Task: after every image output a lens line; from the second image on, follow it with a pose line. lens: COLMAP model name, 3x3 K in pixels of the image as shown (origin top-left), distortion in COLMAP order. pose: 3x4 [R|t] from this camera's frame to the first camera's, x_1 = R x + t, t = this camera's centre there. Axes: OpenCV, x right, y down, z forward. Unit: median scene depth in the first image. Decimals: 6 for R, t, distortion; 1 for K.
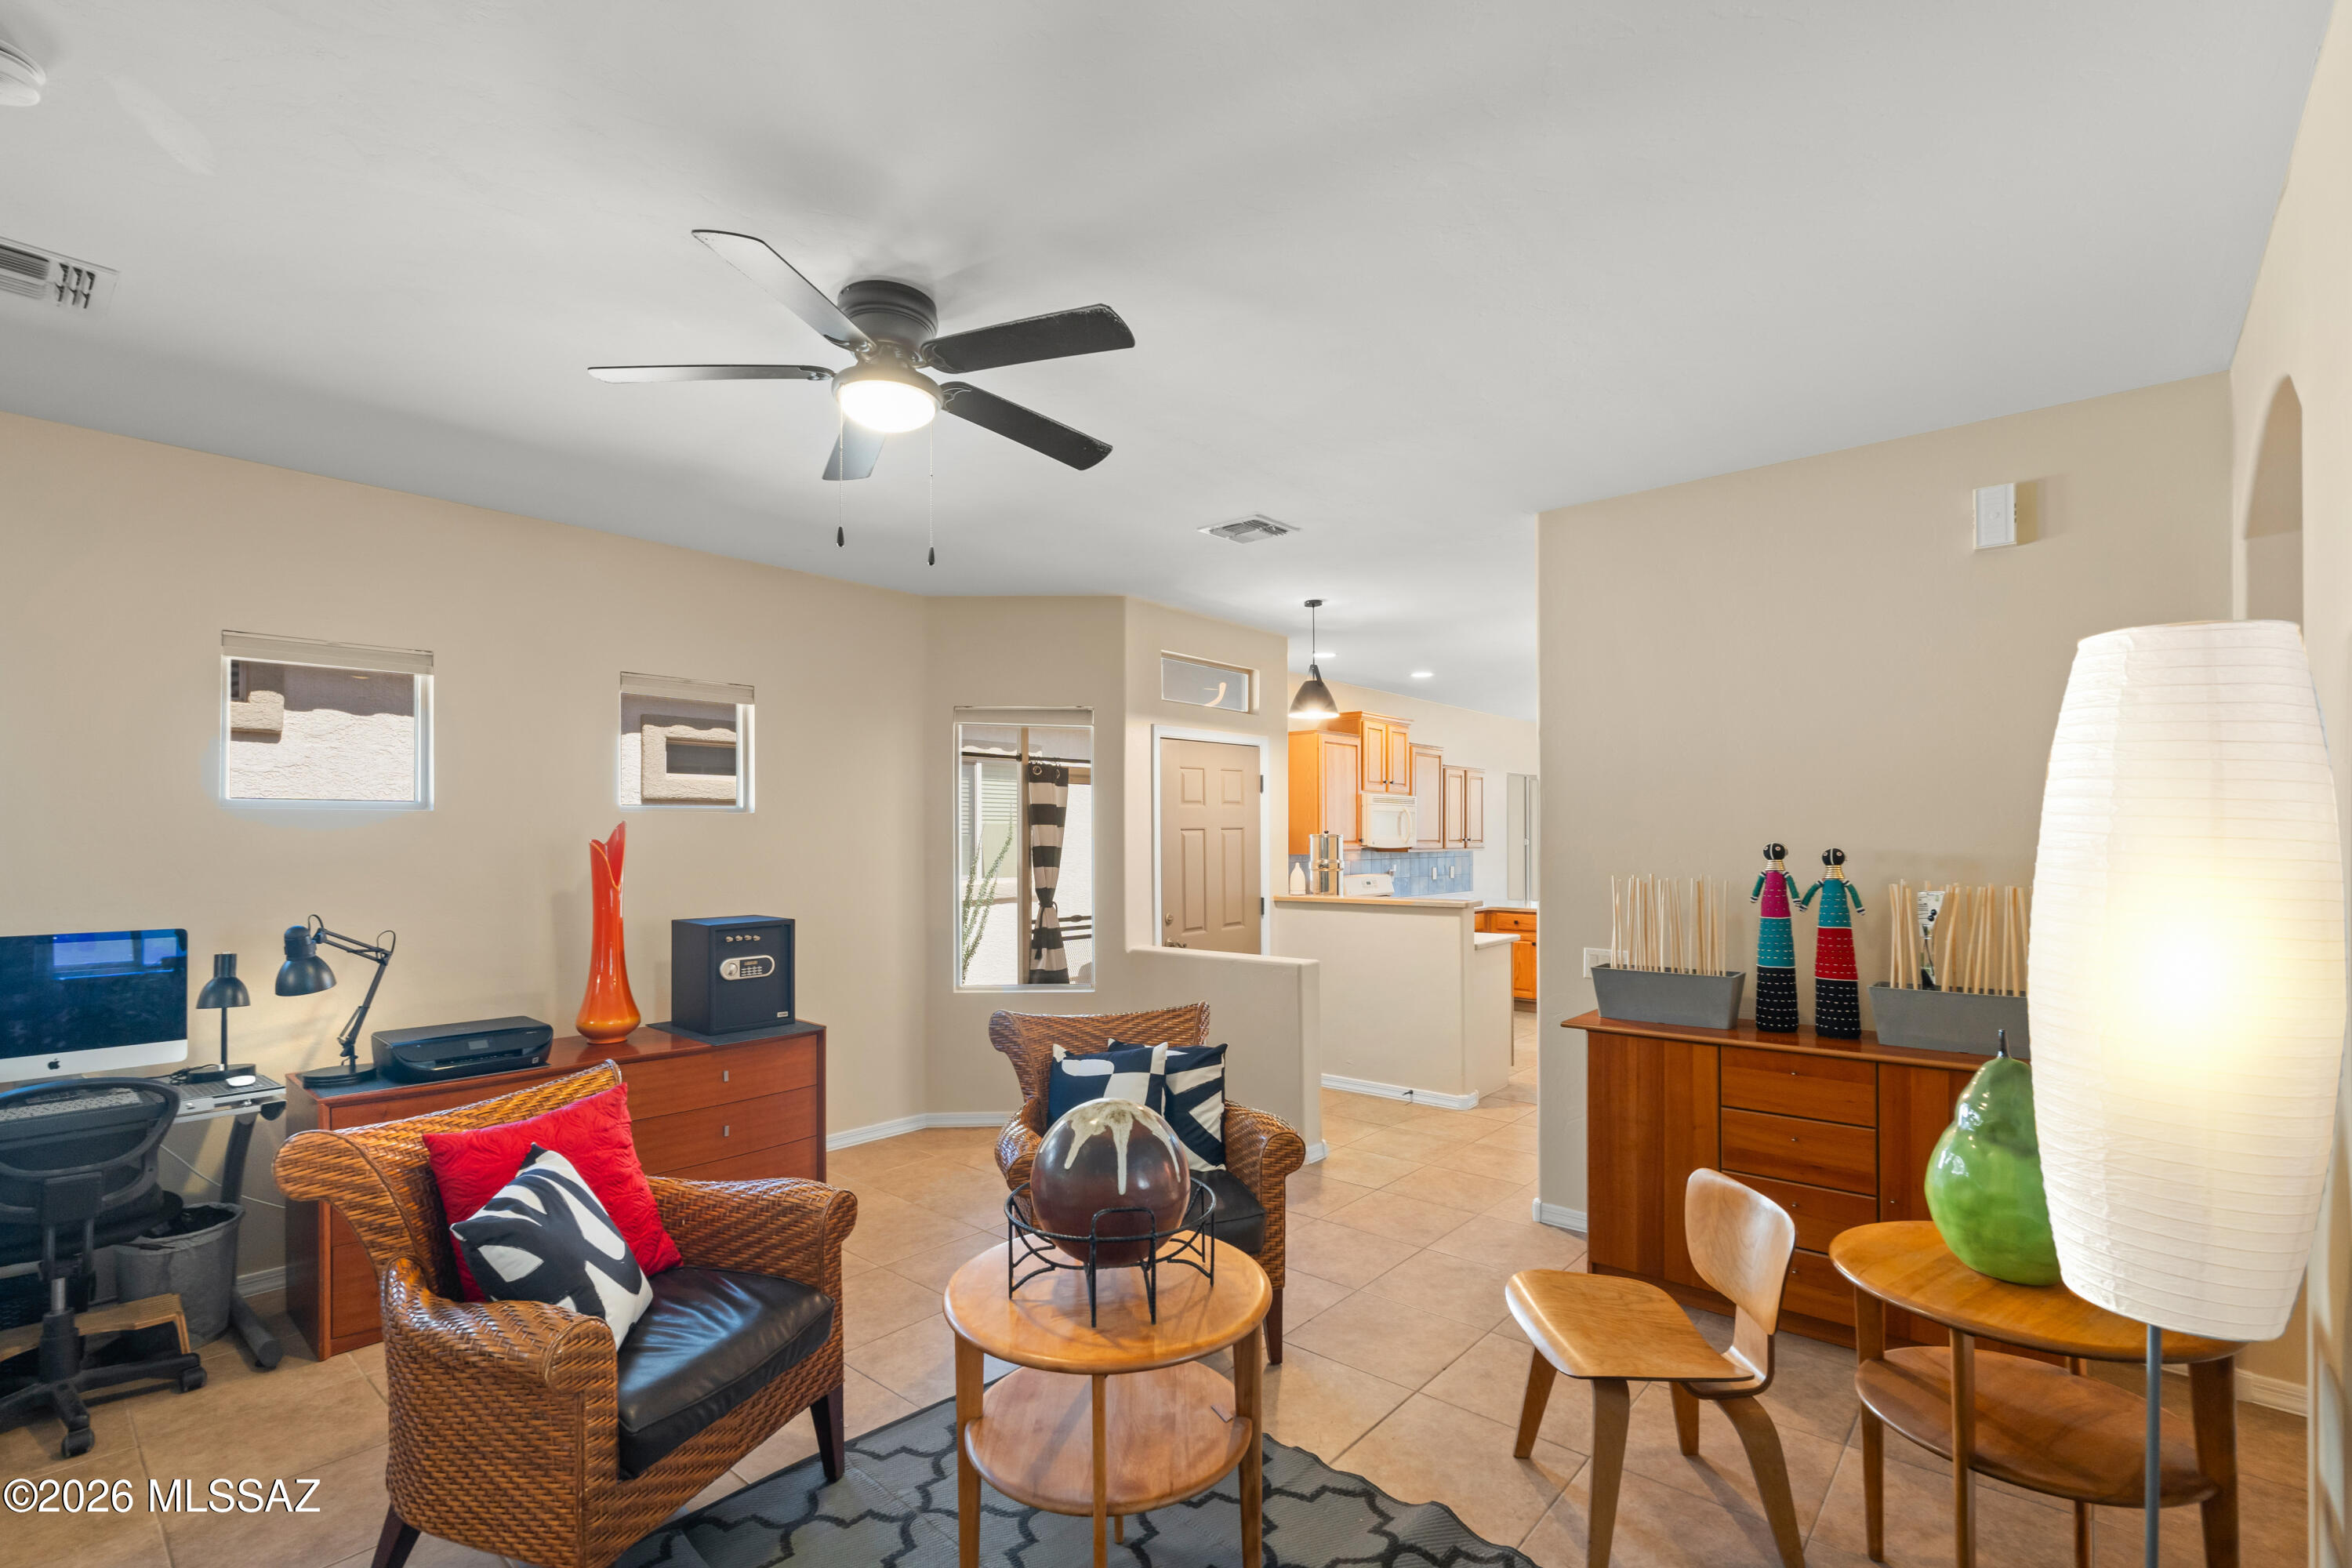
lens RADIAL K [[1044.2, 0, 1174.2], [0, 1044.2, 811.0], [0, 0, 1]] dist [0.000418, 0.000262]
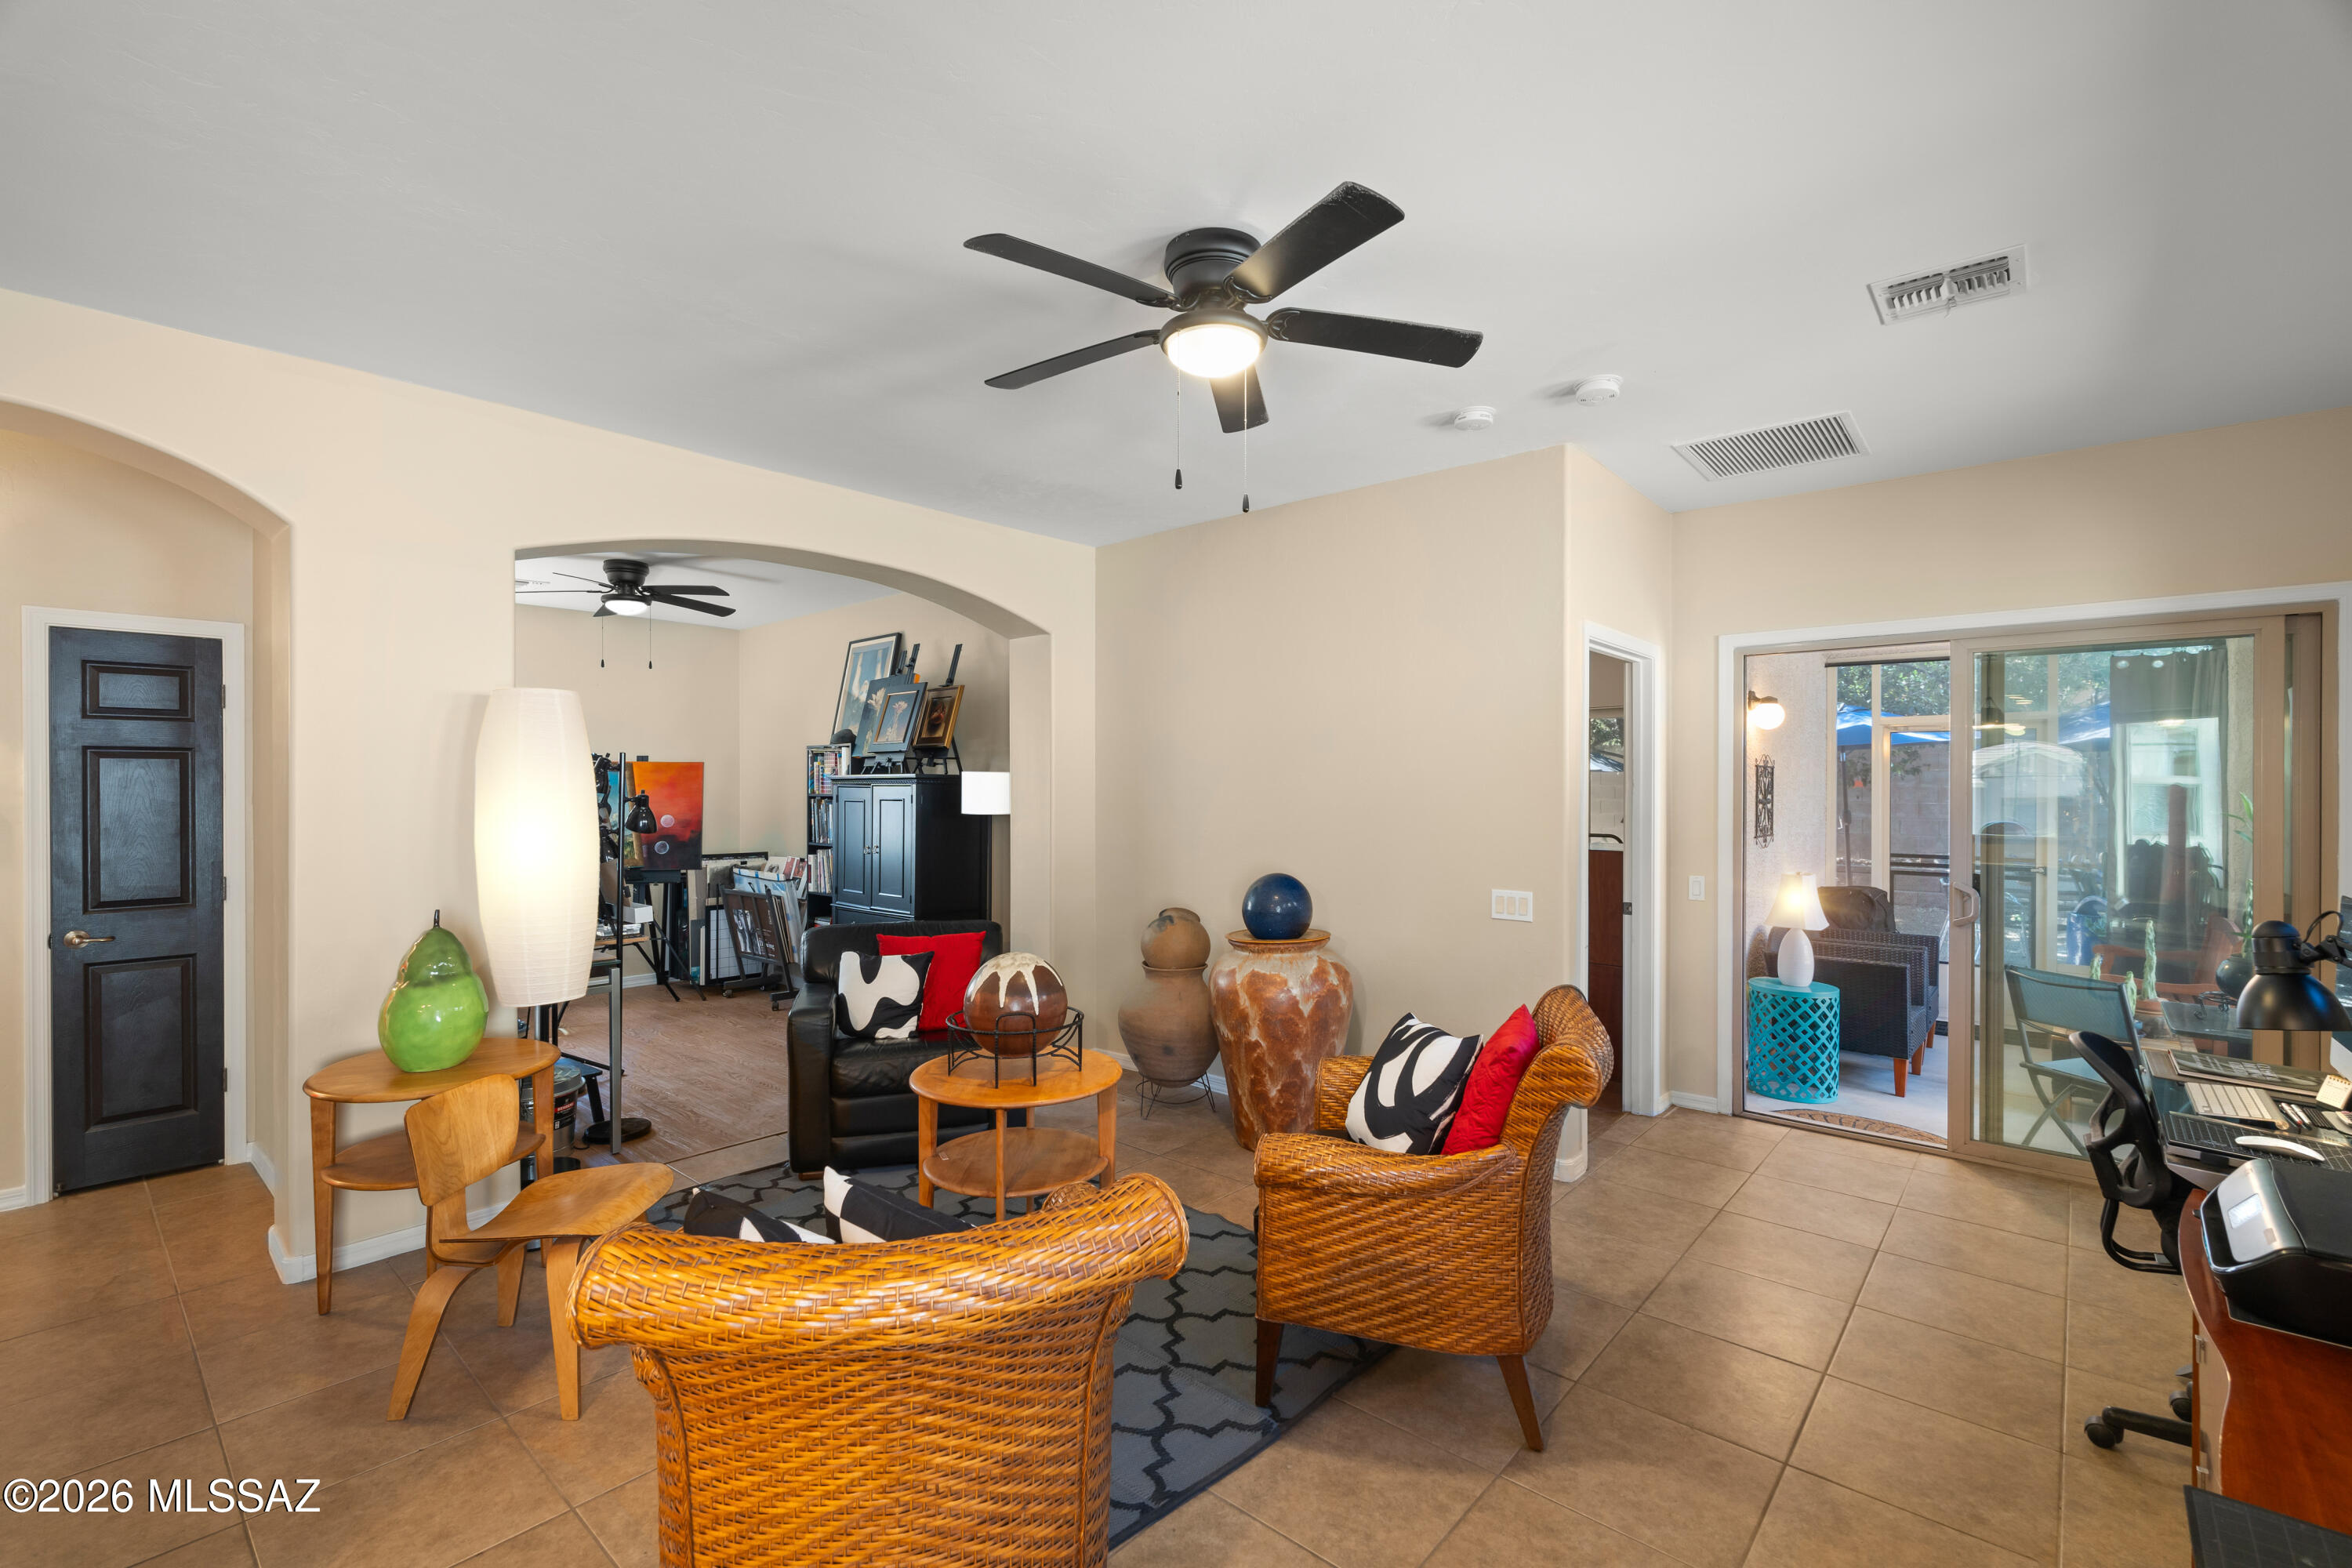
lens RADIAL K [[1044.2, 0, 1174.2], [0, 1044.2, 811.0], [0, 0, 1]] dist [0.000418, 0.000262]
pose [[-0.999969, 0.004195, -0.006717, -0.142154], [0.004204, 0.999990, -0.001338, 0.035213], [0.006711, -0.001366, -0.999977, 1.301564]]
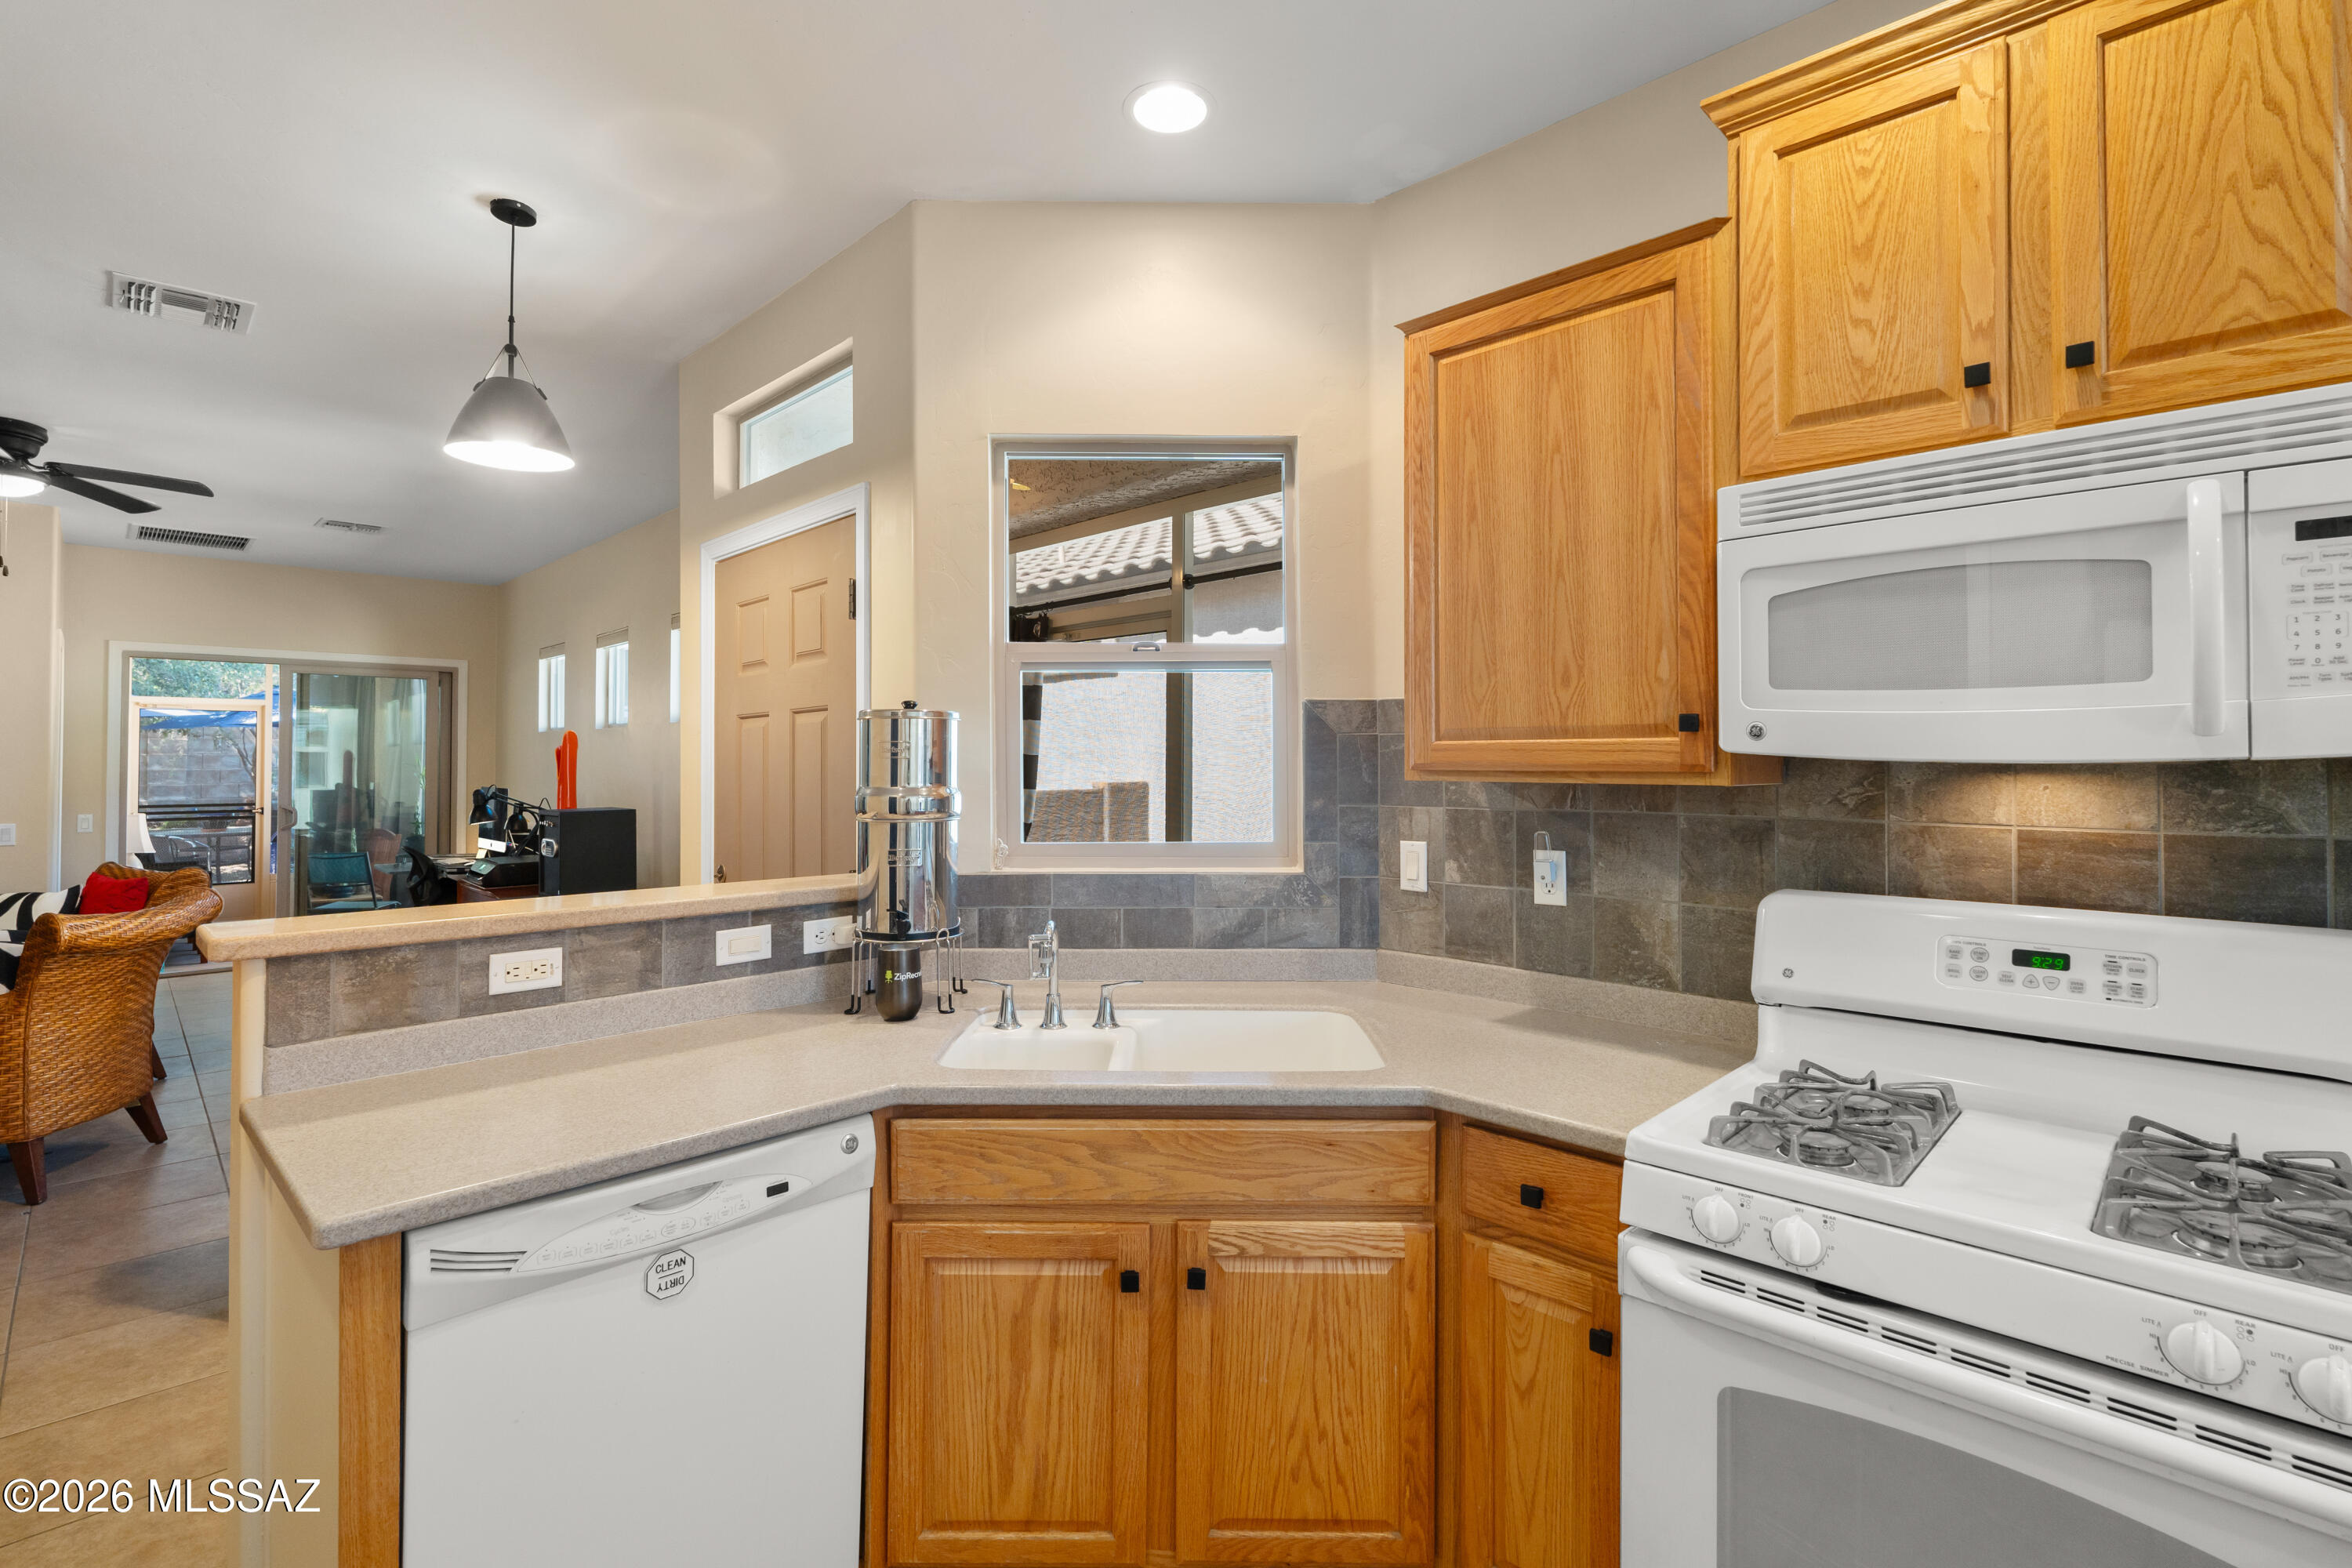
lens RADIAL K [[1082.3, 0, 1181.1], [0, 1082.3, 734.5], [0, 0, 1]] dist [-0.002352, -0.000250]
pose [[-0.061965, -0.017900, -0.997918, 0.873698], [0.025532, 0.999484, -0.019514, 0.063817], [0.997752, -0.026688, -0.061476, 1.946414]]
